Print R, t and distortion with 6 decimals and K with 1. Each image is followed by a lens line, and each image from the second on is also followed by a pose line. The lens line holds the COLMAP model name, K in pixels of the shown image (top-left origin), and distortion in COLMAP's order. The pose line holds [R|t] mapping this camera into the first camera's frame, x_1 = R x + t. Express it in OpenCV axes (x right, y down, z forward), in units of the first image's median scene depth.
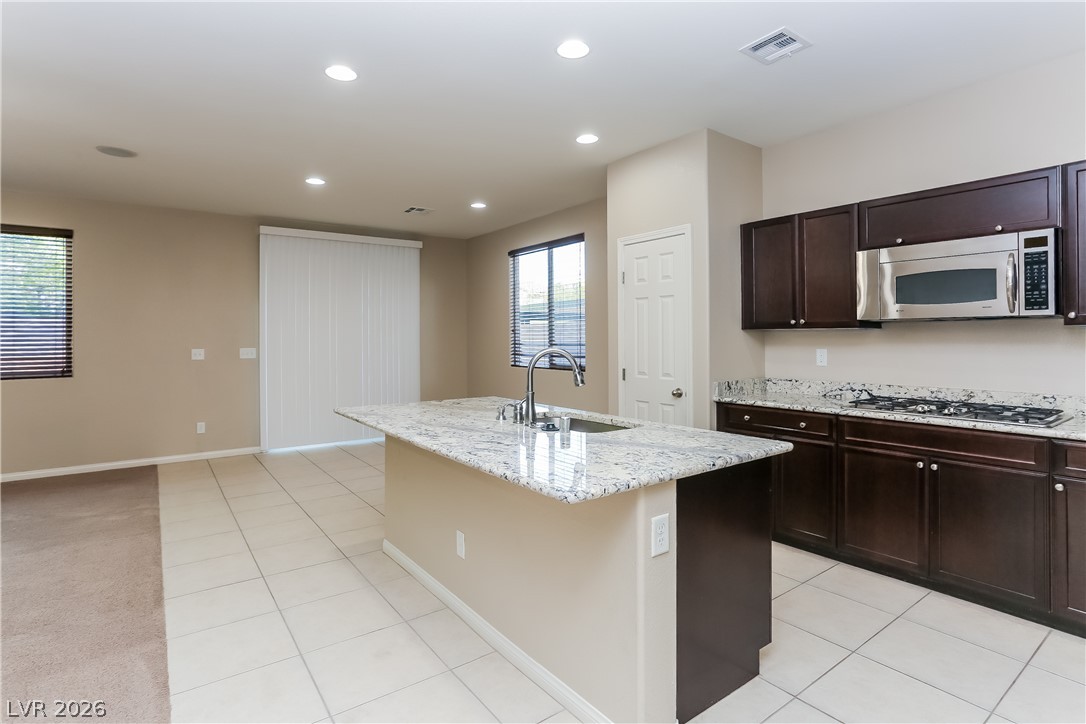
lens RADIAL K [[545.6, 0, 551.8], [0, 545.6, 338.2], [0, 0, 1]] dist [-0.048660, 0.024969]
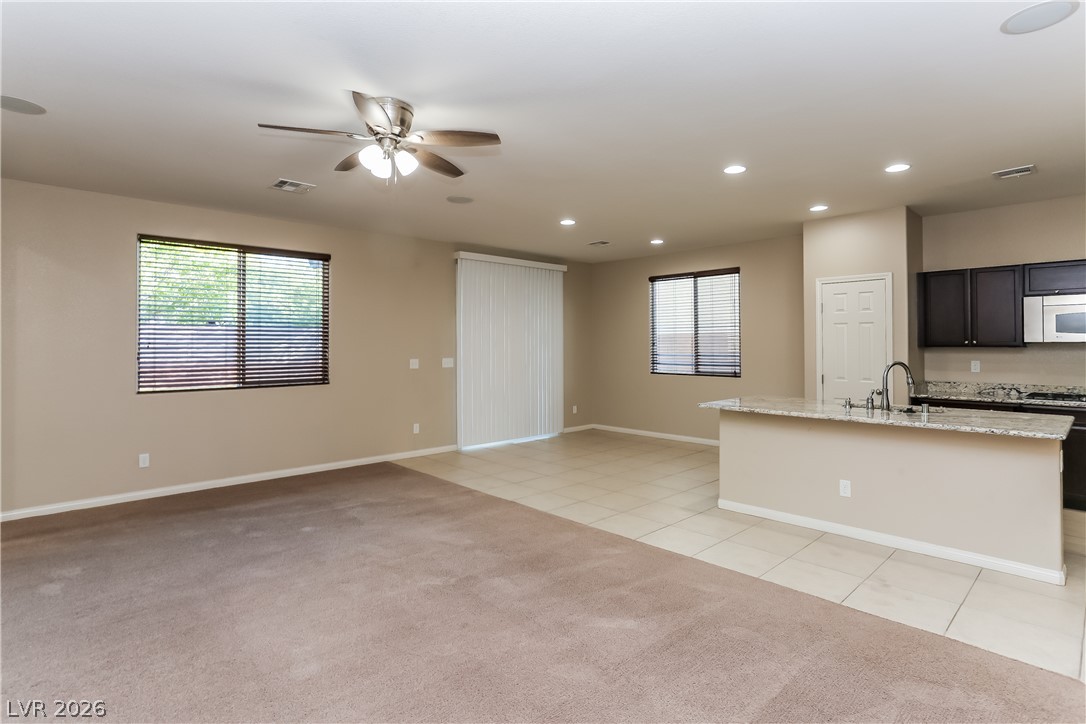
lens RADIAL K [[545.6, 0, 551.8], [0, 545.6, 338.2], [0, 0, 1]] dist [-0.048660, 0.024969]
pose [[0.992161, 0.006532, 0.124798, -0.568927], [-0.004889, 0.999897, -0.013461, -0.011034], [-0.124873, 0.012745, 0.992091, -0.201010]]
